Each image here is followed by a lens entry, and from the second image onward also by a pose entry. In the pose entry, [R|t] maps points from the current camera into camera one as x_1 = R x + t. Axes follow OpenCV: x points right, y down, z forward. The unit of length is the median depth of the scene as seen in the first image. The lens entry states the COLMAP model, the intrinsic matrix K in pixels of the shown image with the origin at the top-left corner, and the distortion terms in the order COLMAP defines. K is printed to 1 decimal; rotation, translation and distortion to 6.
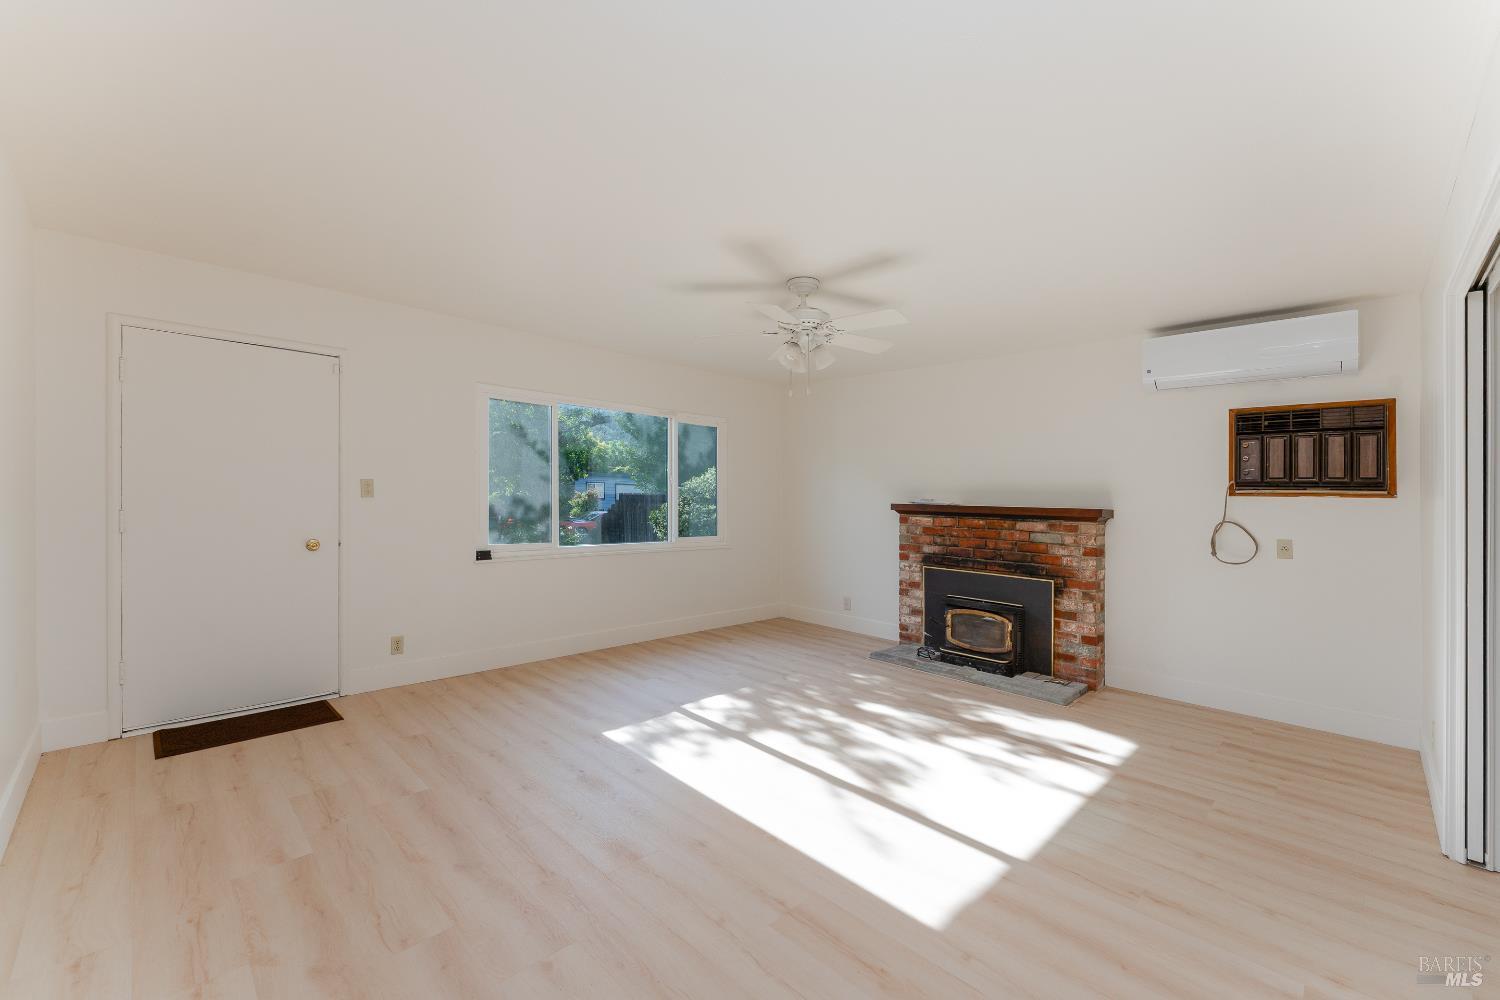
lens RADIAL K [[614.2, 0, 749.8], [0, 614.2, 492.3], [0, 0, 1]] dist [-0.000335, -0.000158]
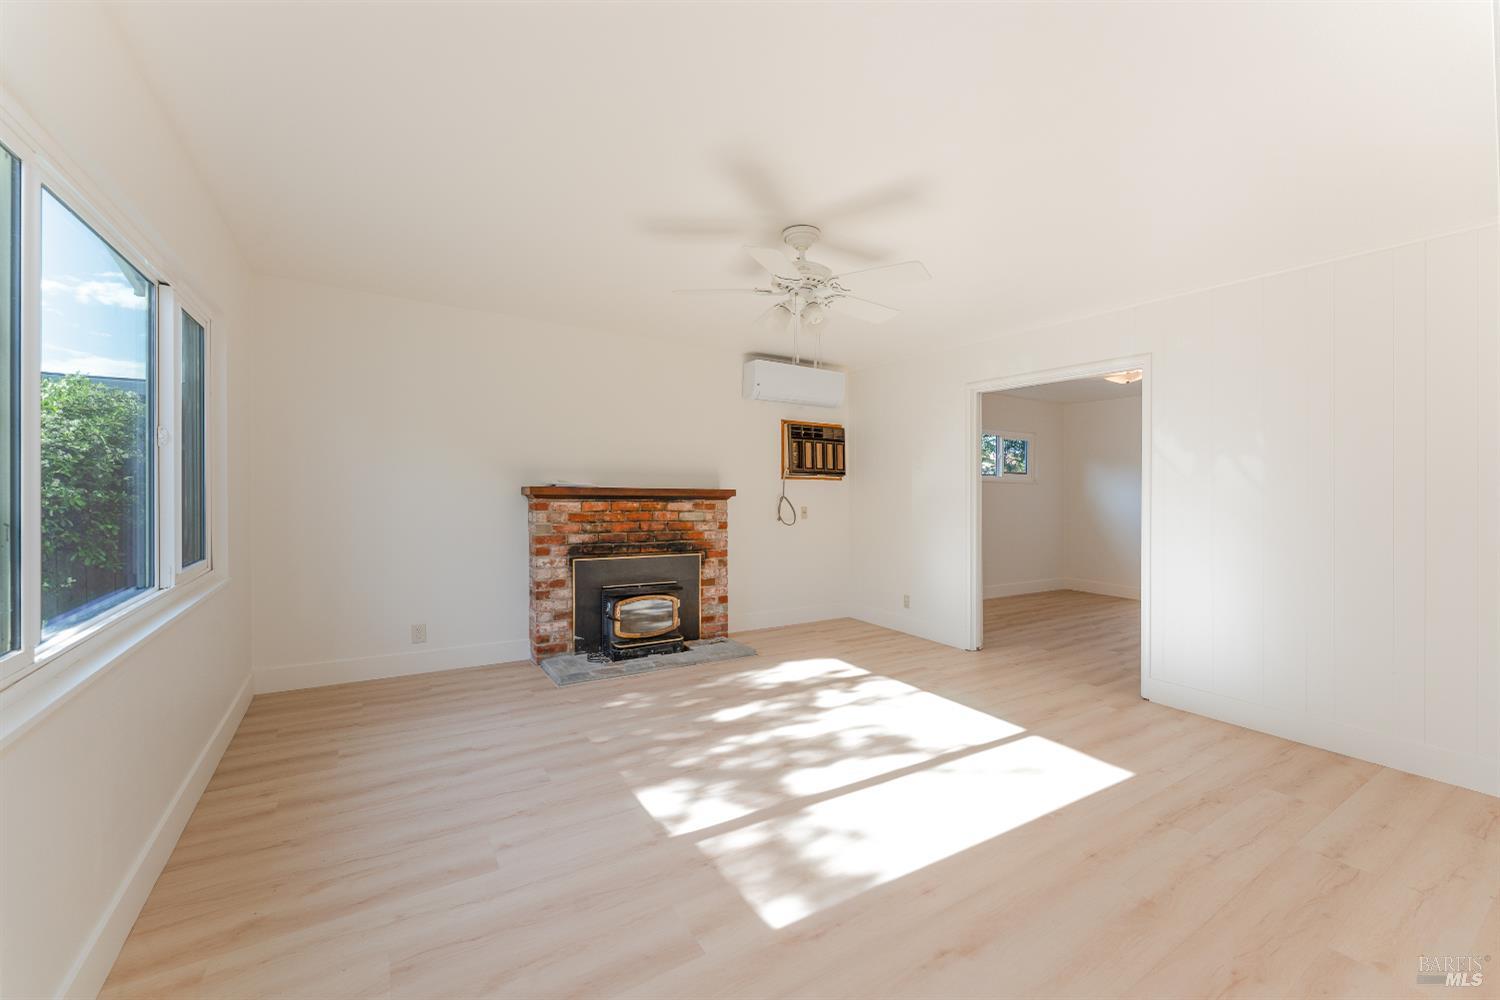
lens RADIAL K [[597.1, 0, 778.2], [0, 597.1, 481.8], [0, 0, 1]] dist [0.019827, 0.000004]
pose [[0.202479, -0.010775, 0.979227, -0.561594], [-0.024008, 0.999584, 0.015963, -0.008758], [-0.978992, -0.026741, 0.202136, 0.663958]]
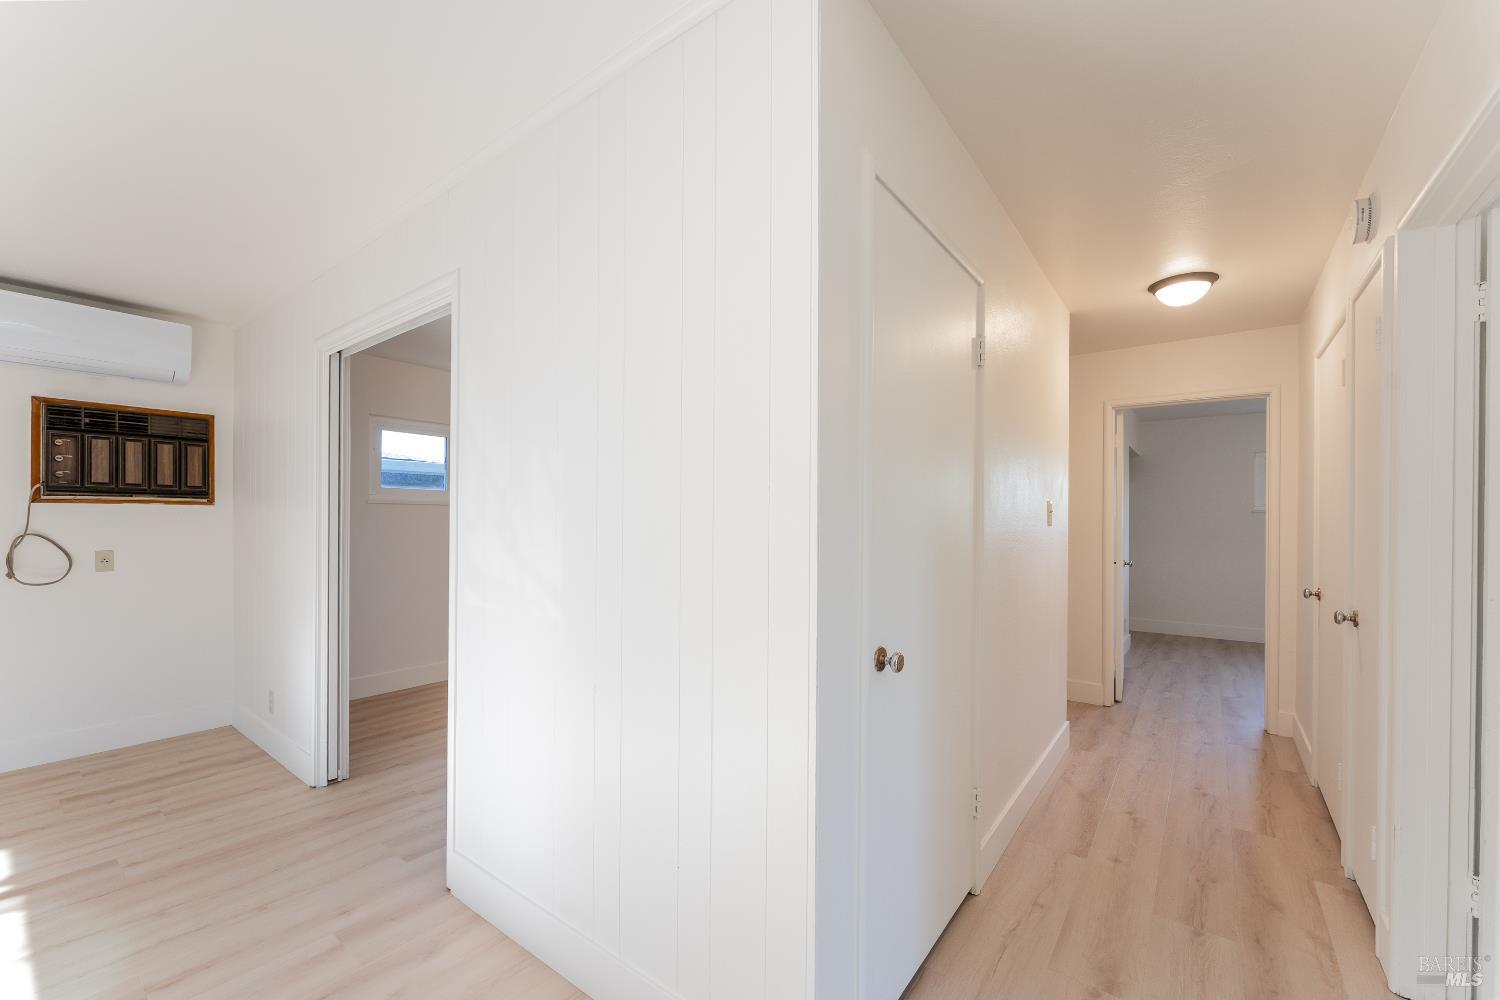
lens RADIAL K [[606.9, 0, 739.1], [0, 606.9, 499.5], [0, 0, 1]] dist [-0.000107, -0.000036]
pose [[-0.117733, 0.007128, 0.993020, -0.119967], [-0.012539, 0.999884, -0.008664, -0.002700], [-0.992966, -0.013471, -0.117630, 0.149022]]
